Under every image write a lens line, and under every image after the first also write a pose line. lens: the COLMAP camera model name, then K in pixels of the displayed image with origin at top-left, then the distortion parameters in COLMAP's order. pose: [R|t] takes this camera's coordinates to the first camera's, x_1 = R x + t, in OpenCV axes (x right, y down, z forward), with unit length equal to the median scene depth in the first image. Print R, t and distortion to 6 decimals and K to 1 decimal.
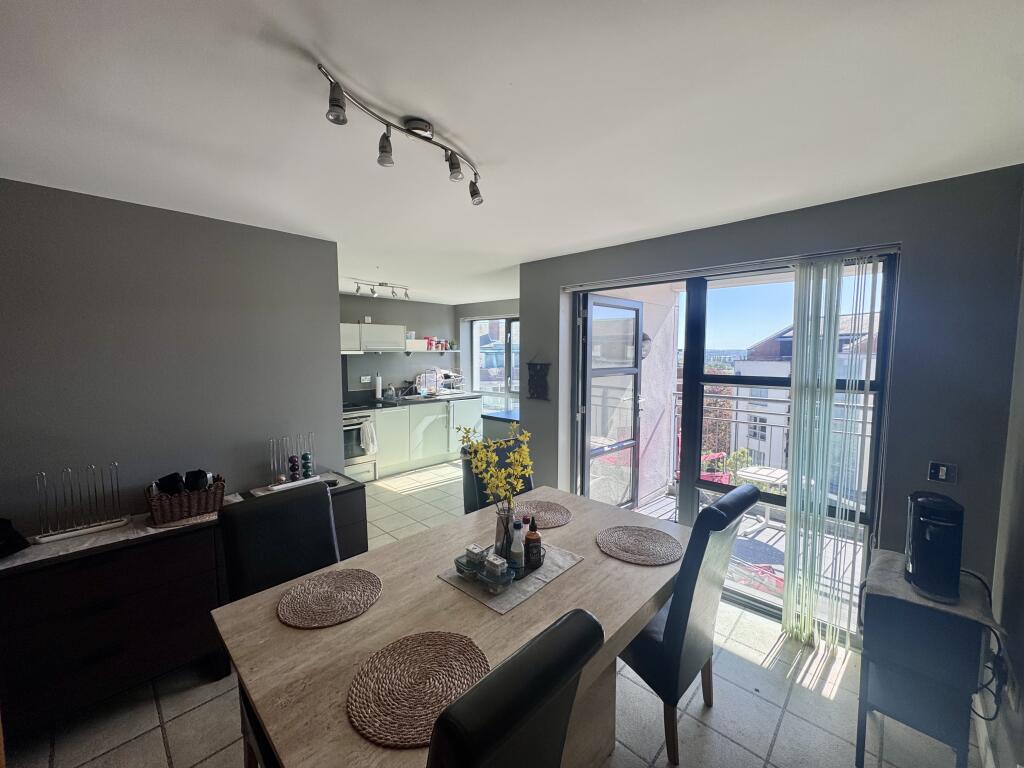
lens RADIAL K [[408.3, 0, 513.0], [0, 408.3, 382.6], [0, 0, 1]] dist [0.000286, 0.000057]
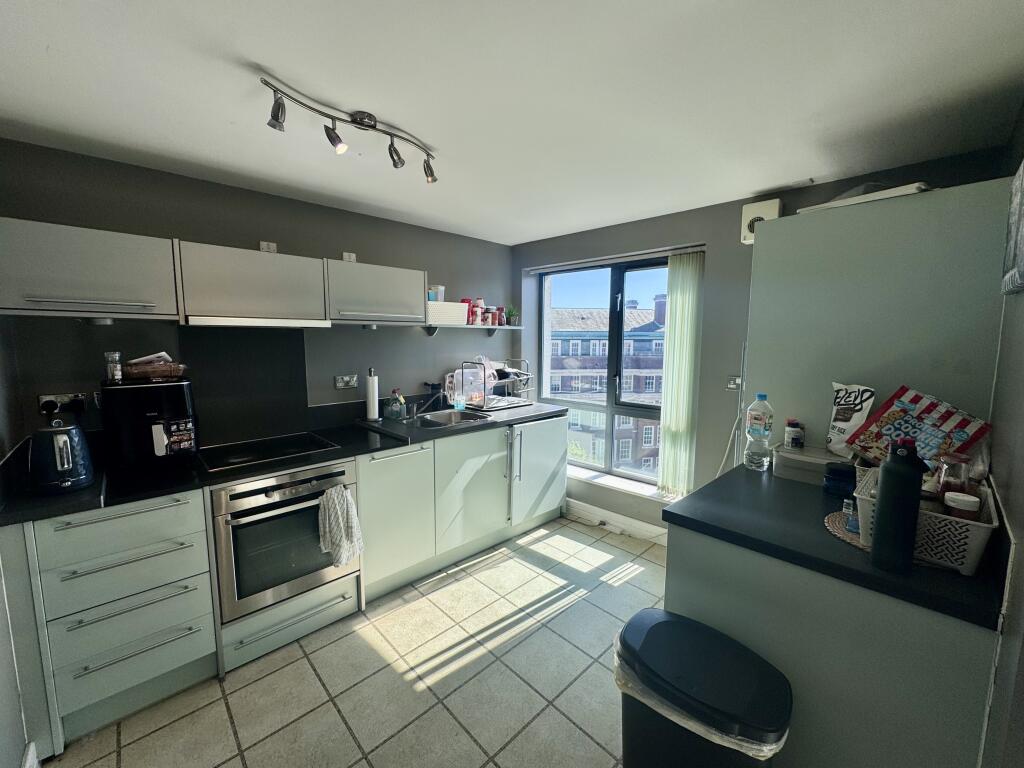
lens RADIAL K [[408.3, 0, 513.0], [0, 408.3, 382.6], [0, 0, 1]] dist [0.000286, 0.000057]
pose [[0.999037, 0.005501, -0.043530, -0.132652], [-0.004245, 0.999574, 0.028877, -0.021086], [0.043671, -0.028664, 0.998635, 0.497119]]
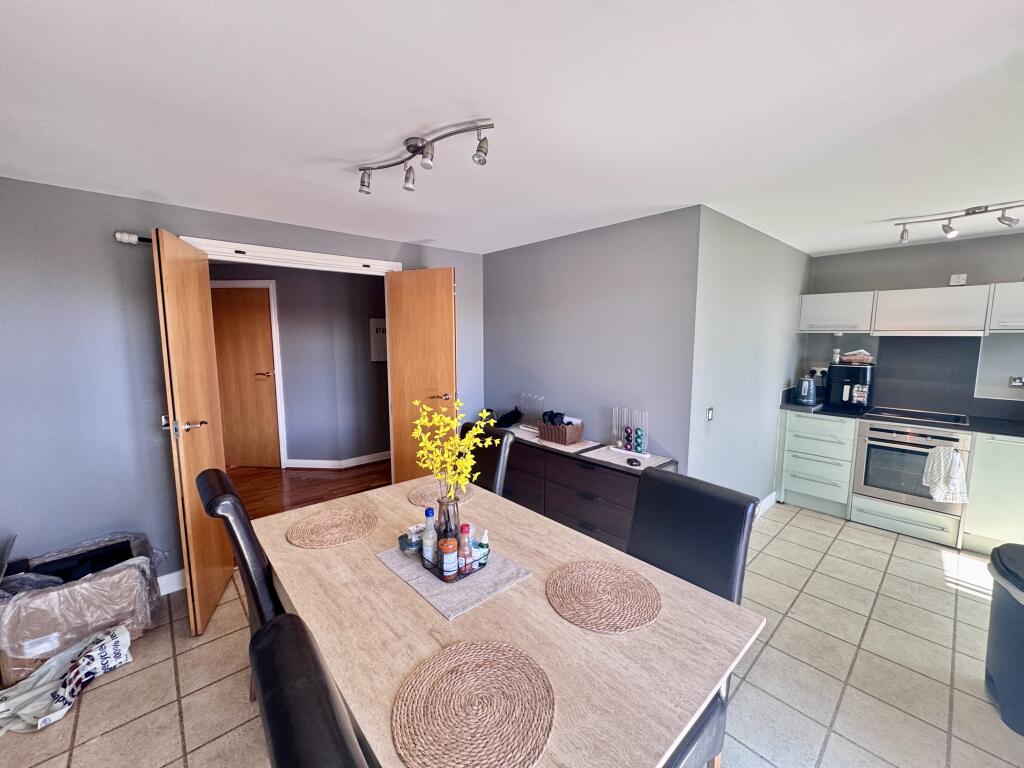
lens RADIAL K [[408.3, 0, 513.0], [0, 408.3, 382.6], [0, 0, 1]] dist [0.000286, 0.000057]
pose [[-0.078855, 0.118889, -0.989771, 0.239553], [-0.076900, 0.989179, 0.124944, -0.022332], [0.993916, 0.085966, -0.068859, 0.328253]]
